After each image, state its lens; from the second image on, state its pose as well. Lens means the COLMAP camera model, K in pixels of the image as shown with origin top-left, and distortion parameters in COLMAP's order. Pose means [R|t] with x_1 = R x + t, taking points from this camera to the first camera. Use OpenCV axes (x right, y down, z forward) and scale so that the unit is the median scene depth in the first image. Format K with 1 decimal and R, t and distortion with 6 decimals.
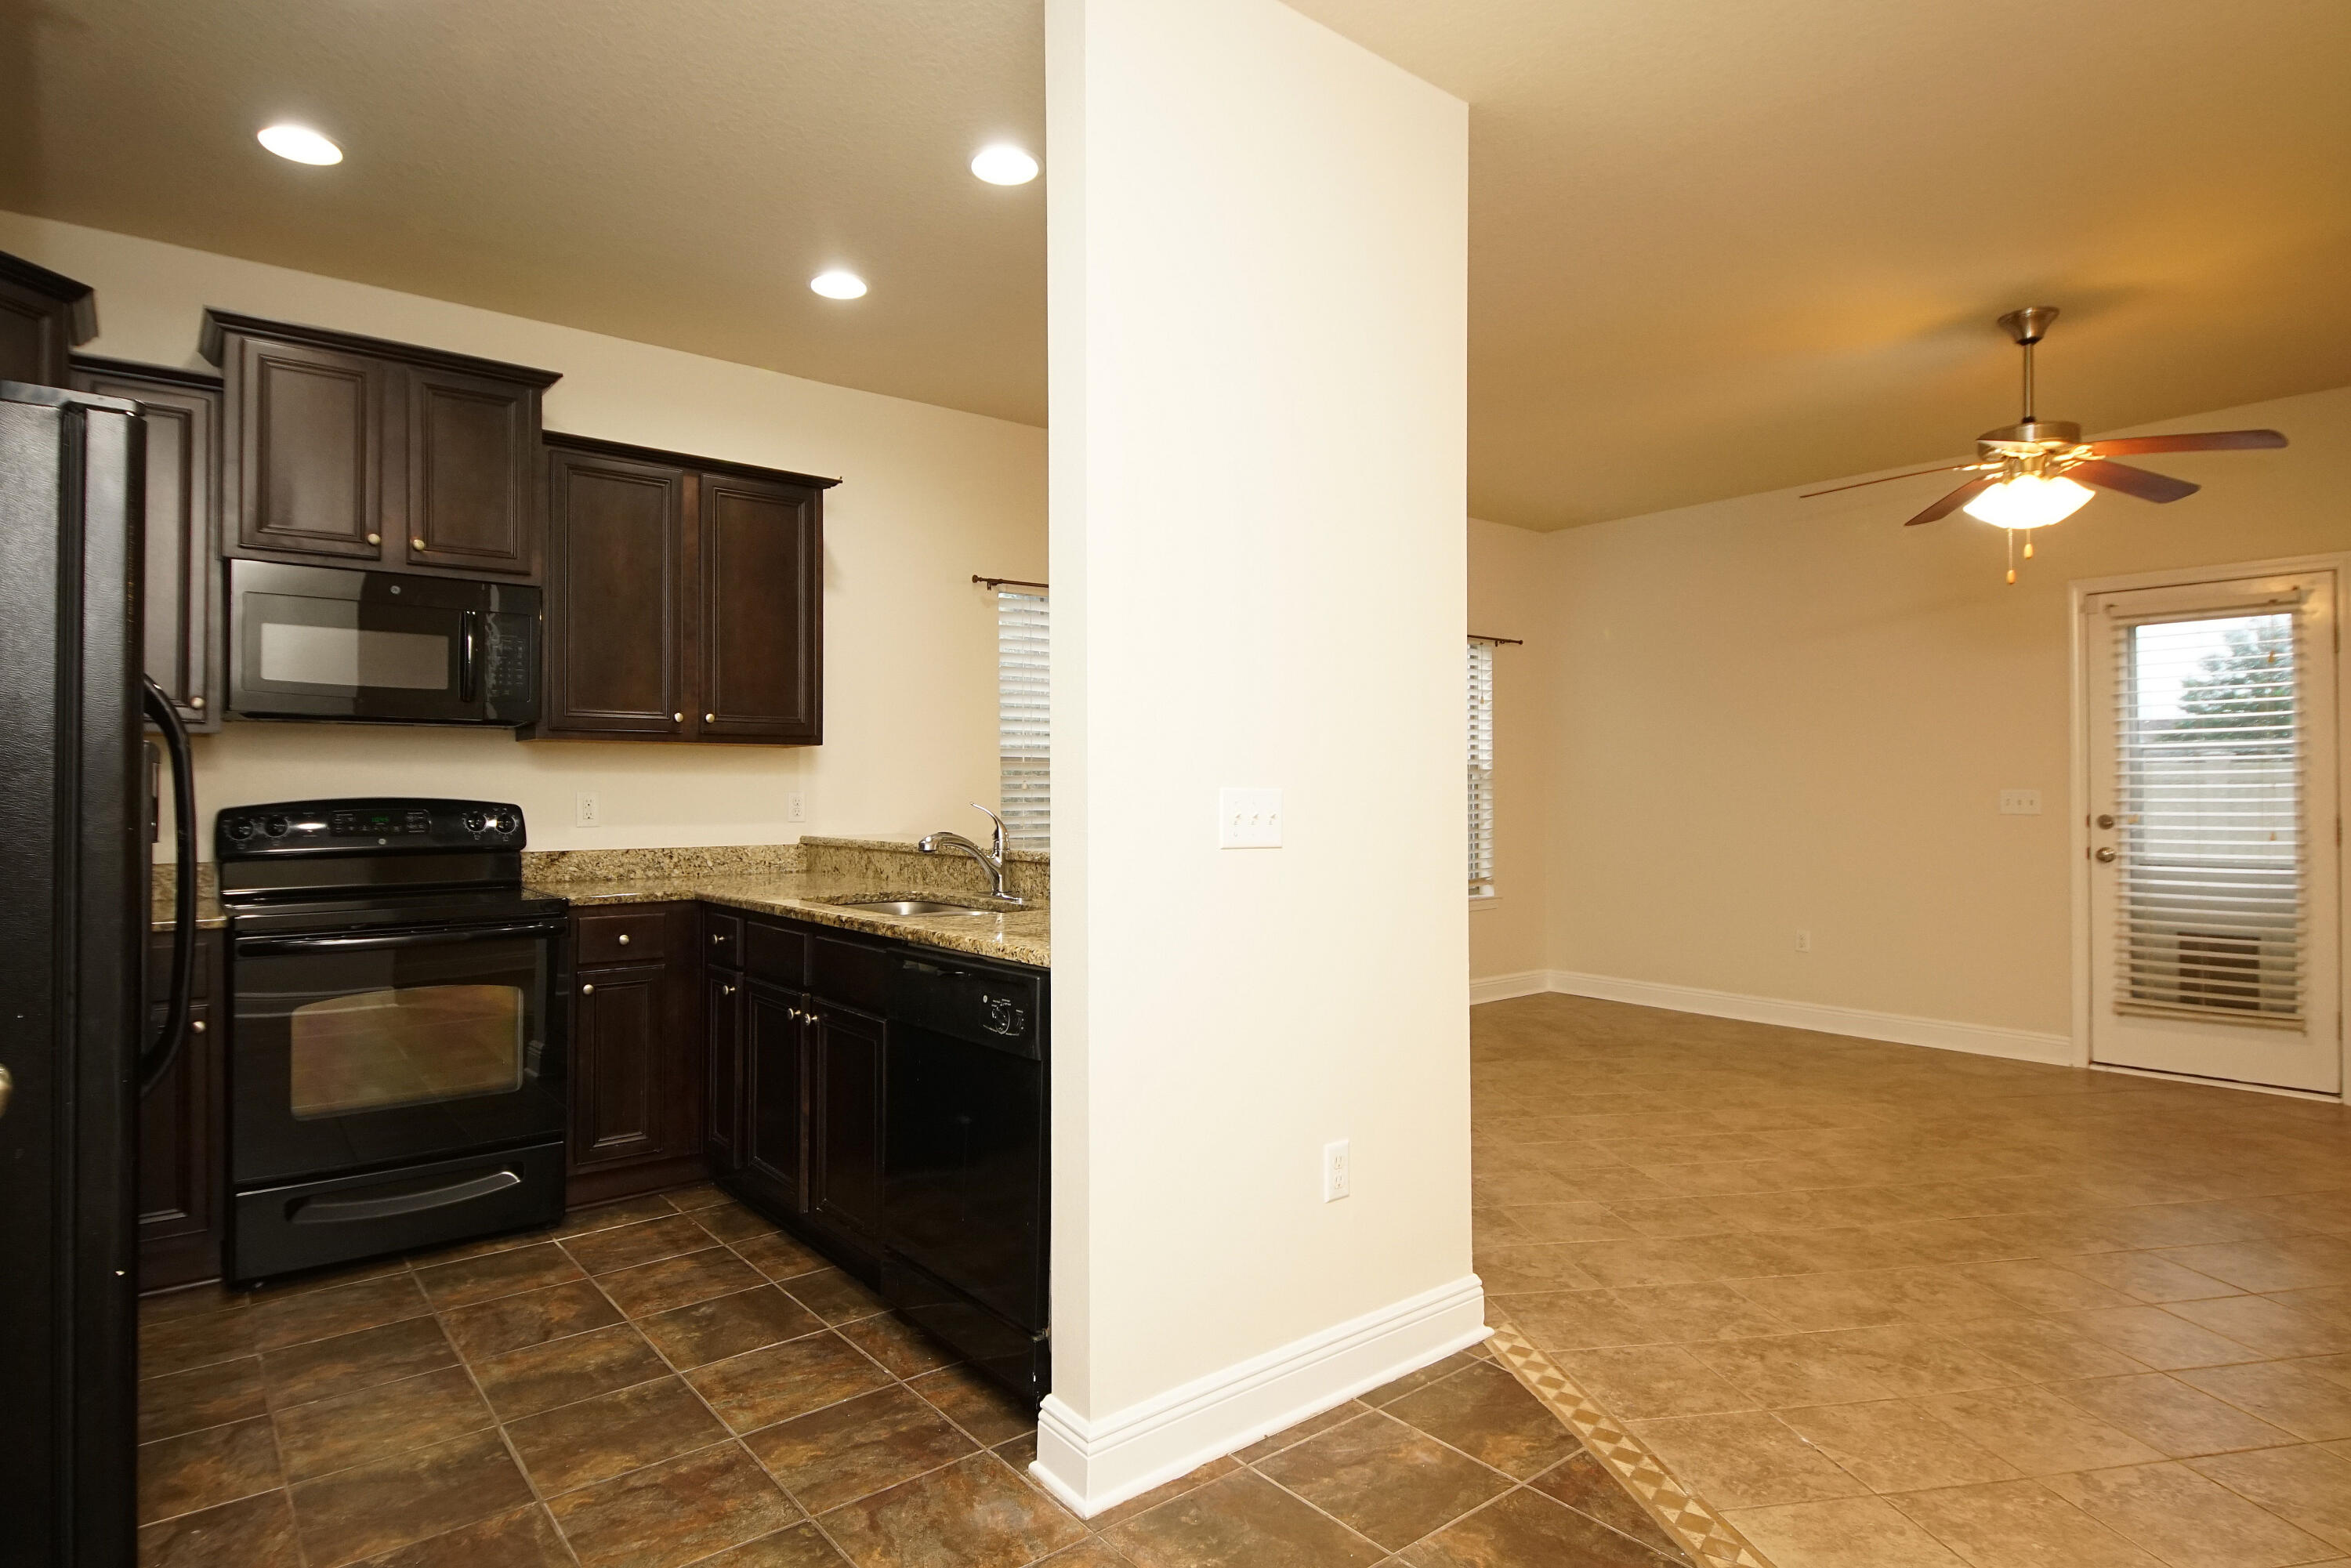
lens RADIAL K [[1259.7, 0, 1152.4], [0, 1259.7, 773.8], [0, 0, 1]] dist [0.041093, -0.039453]
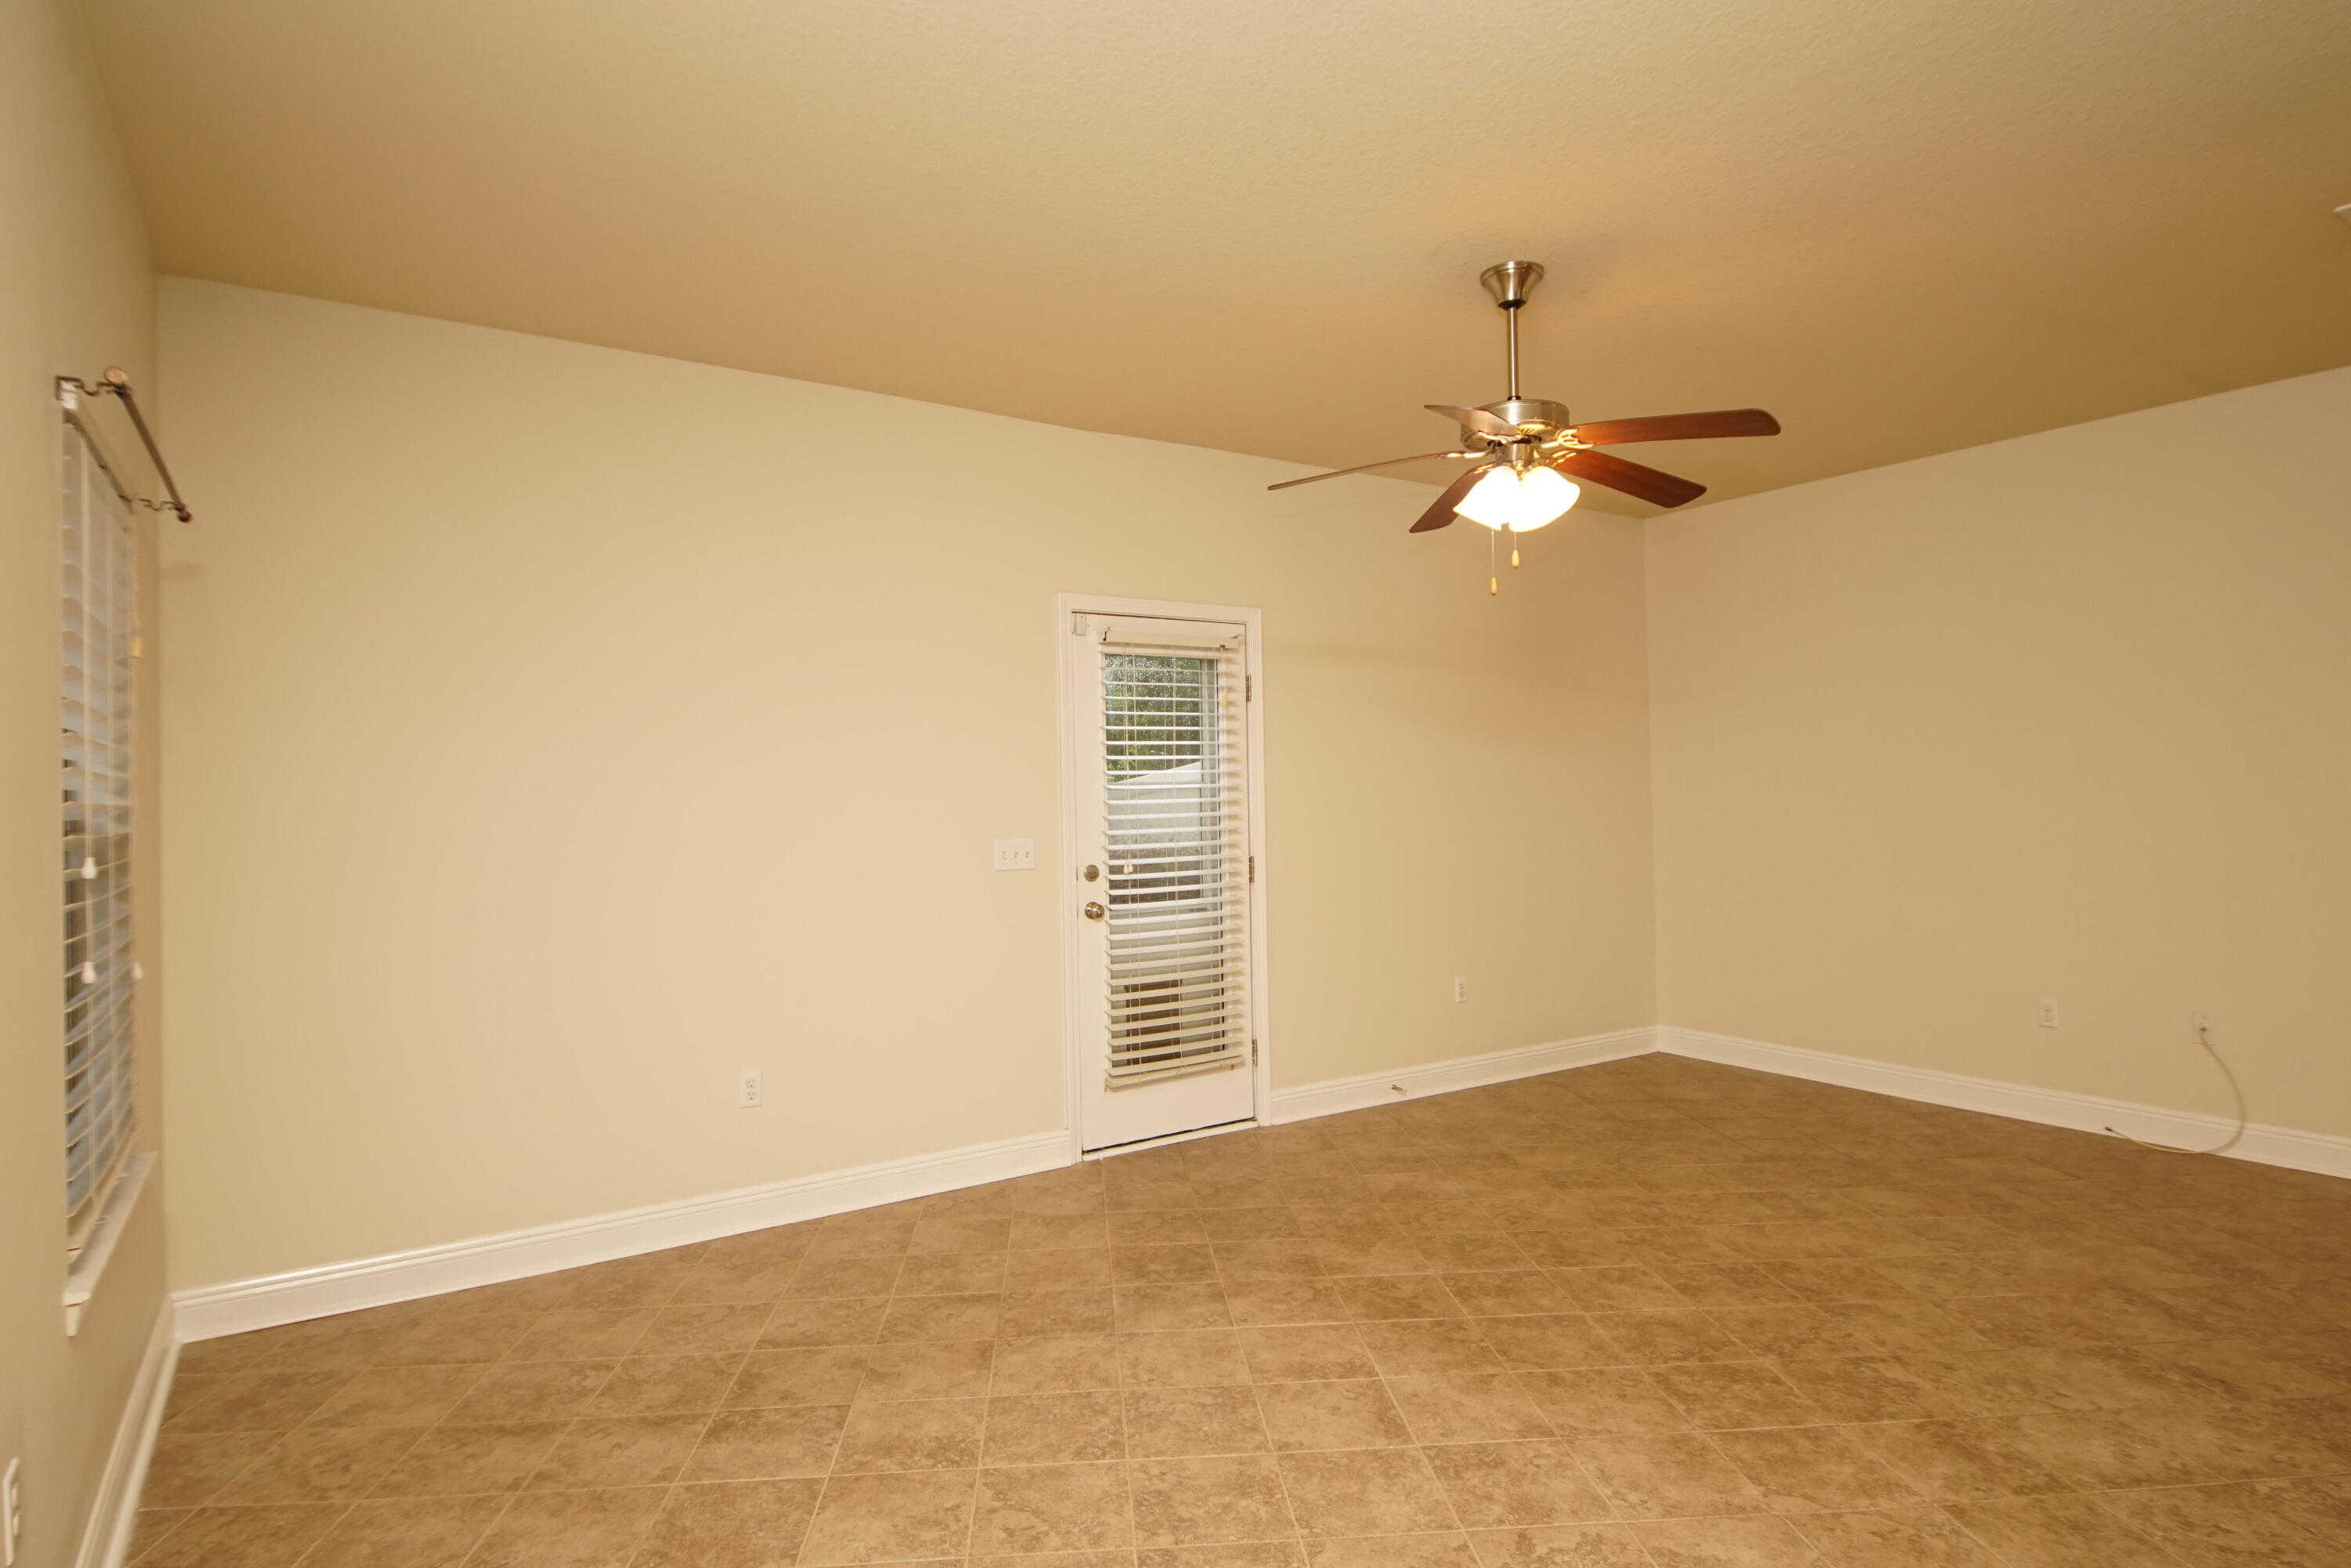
lens RADIAL K [[1256.3, 0, 1147.0], [0, 1256.3, 773.4], [0, 0, 1]] dist [0.035545, -0.037475]
pose [[0.104714, 0.013327, 0.994413, -0.155135], [0.003200, 0.999901, -0.013738, -0.026318], [-0.994497, 0.004621, 0.104661, 1.199709]]
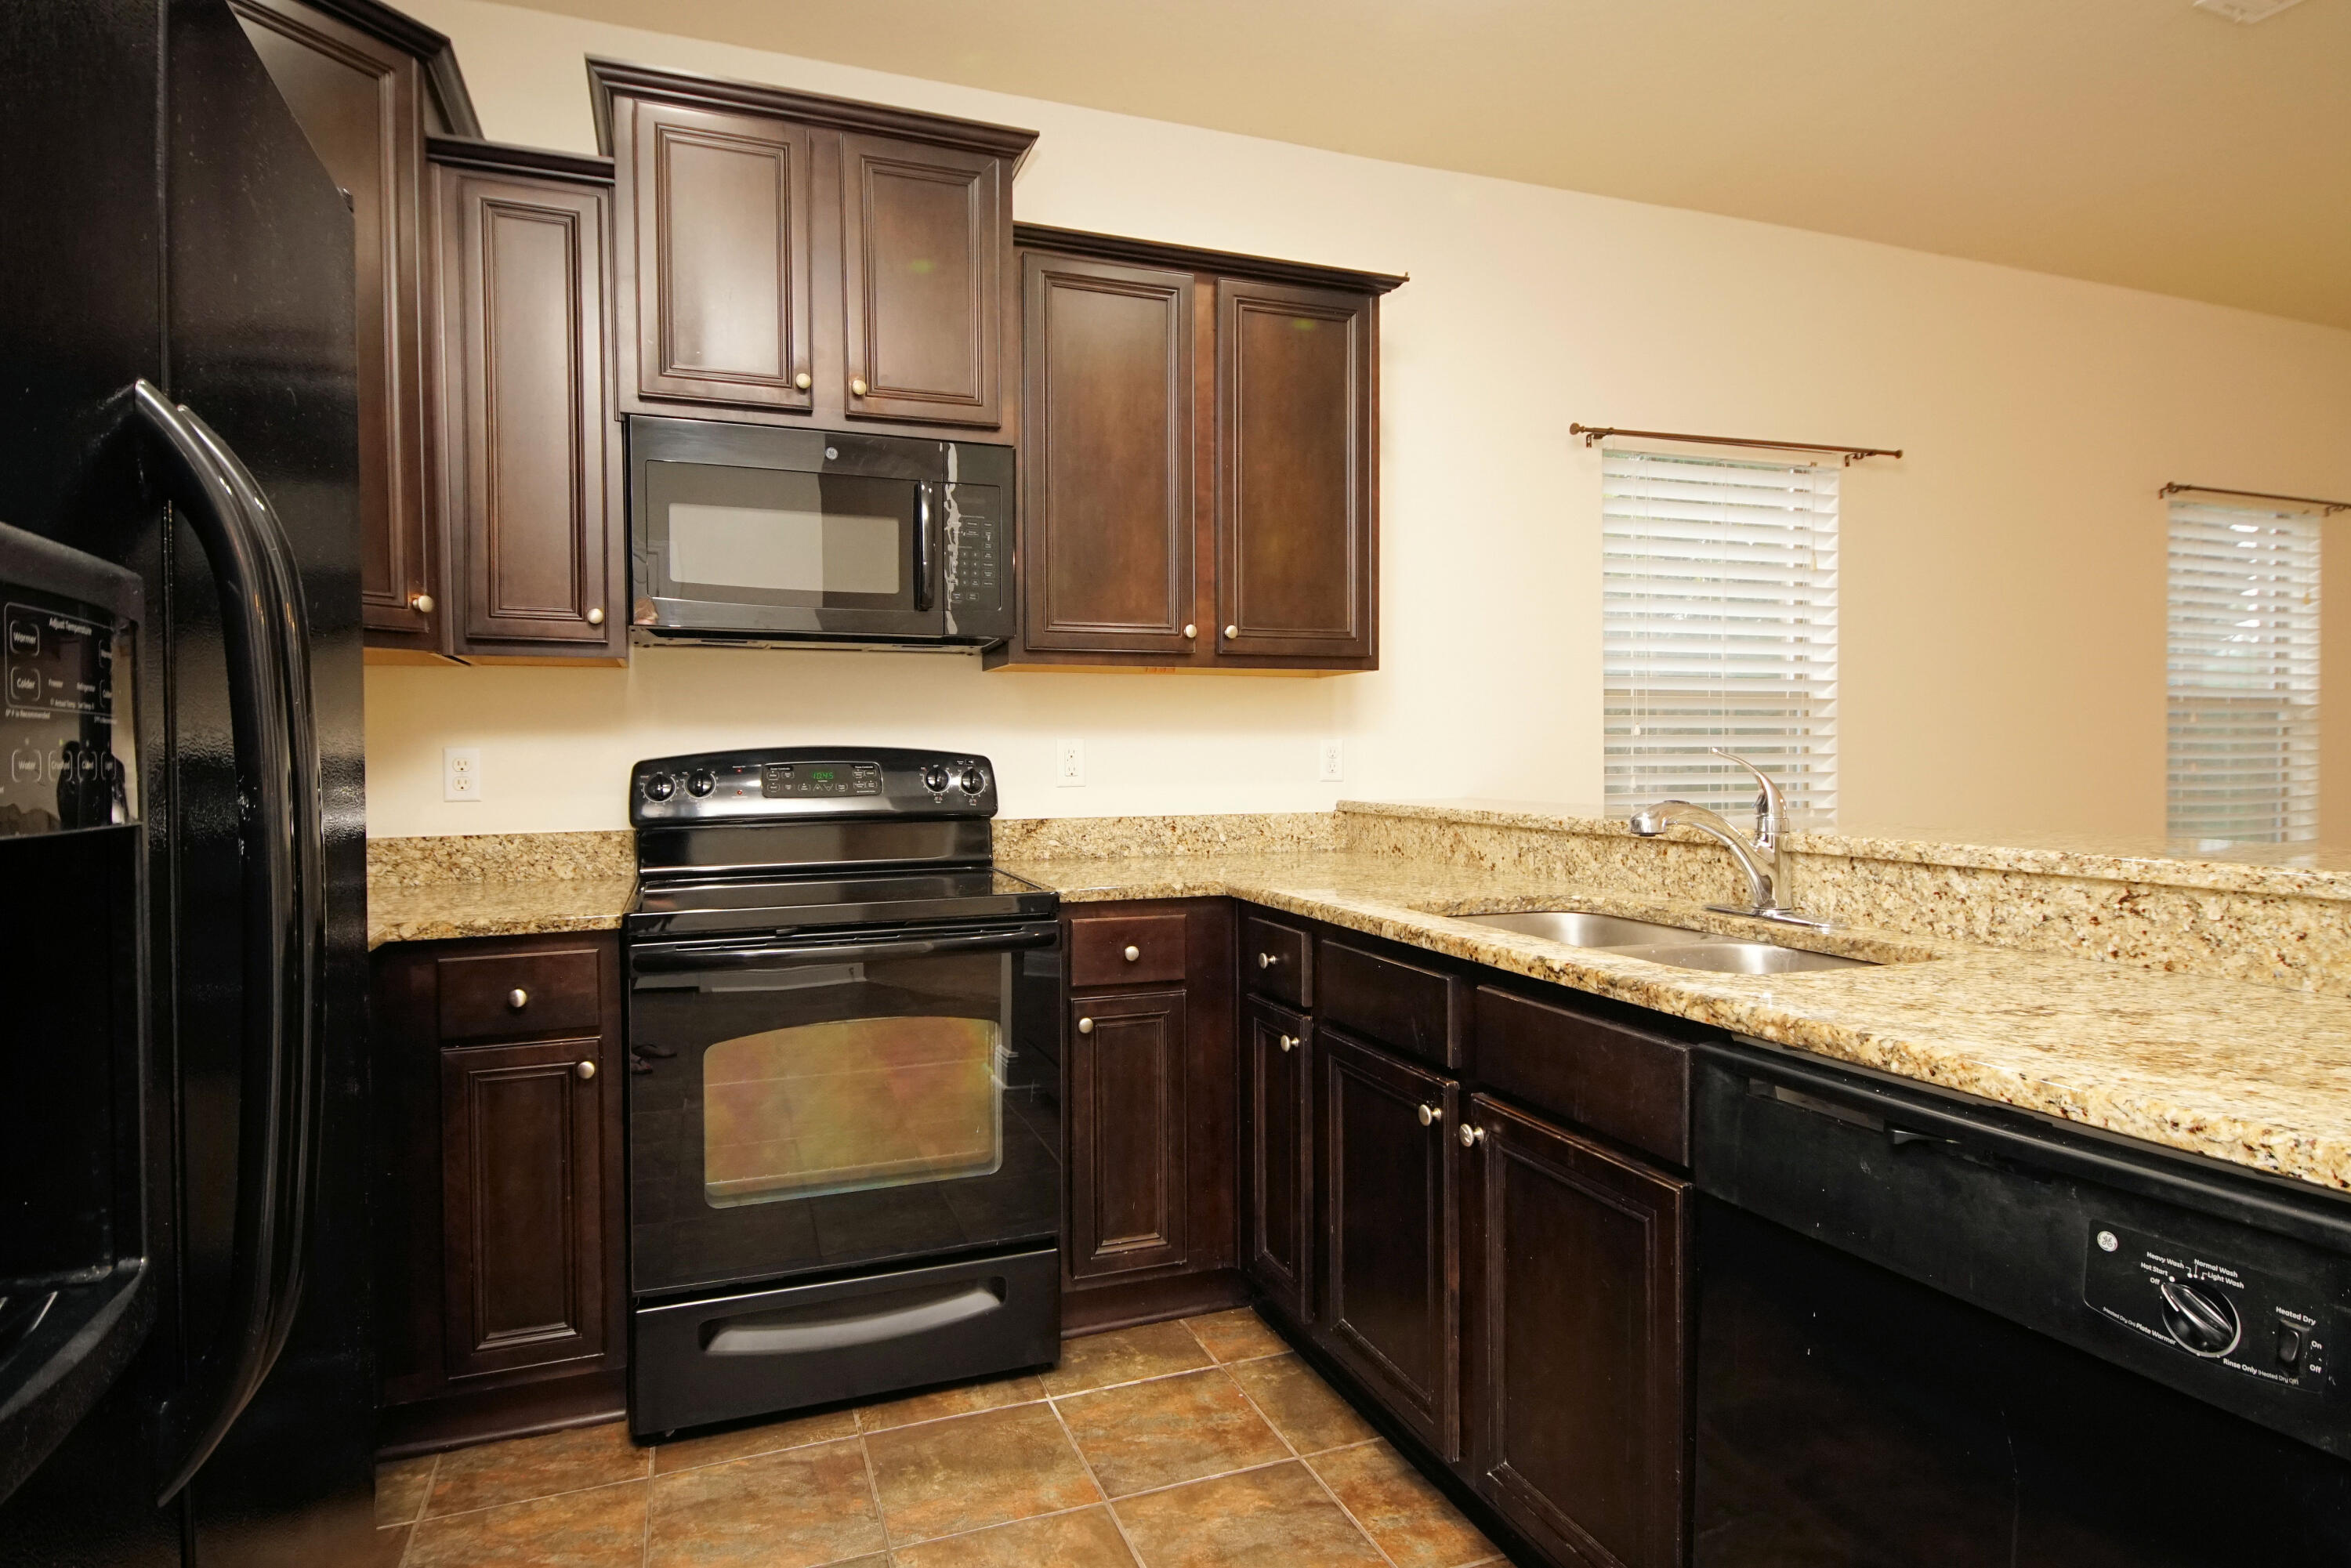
lens RADIAL K [[1259.7, 0, 1152.4], [0, 1259.7, 773.8], [0, 0, 1]] dist [0.041093, -0.039453]
pose [[0.949181, 0.001977, -0.314725, -0.179499], [0.008163, 0.999489, 0.030896, 0.012959], [0.314625, -0.031895, 0.948680, 0.338336]]
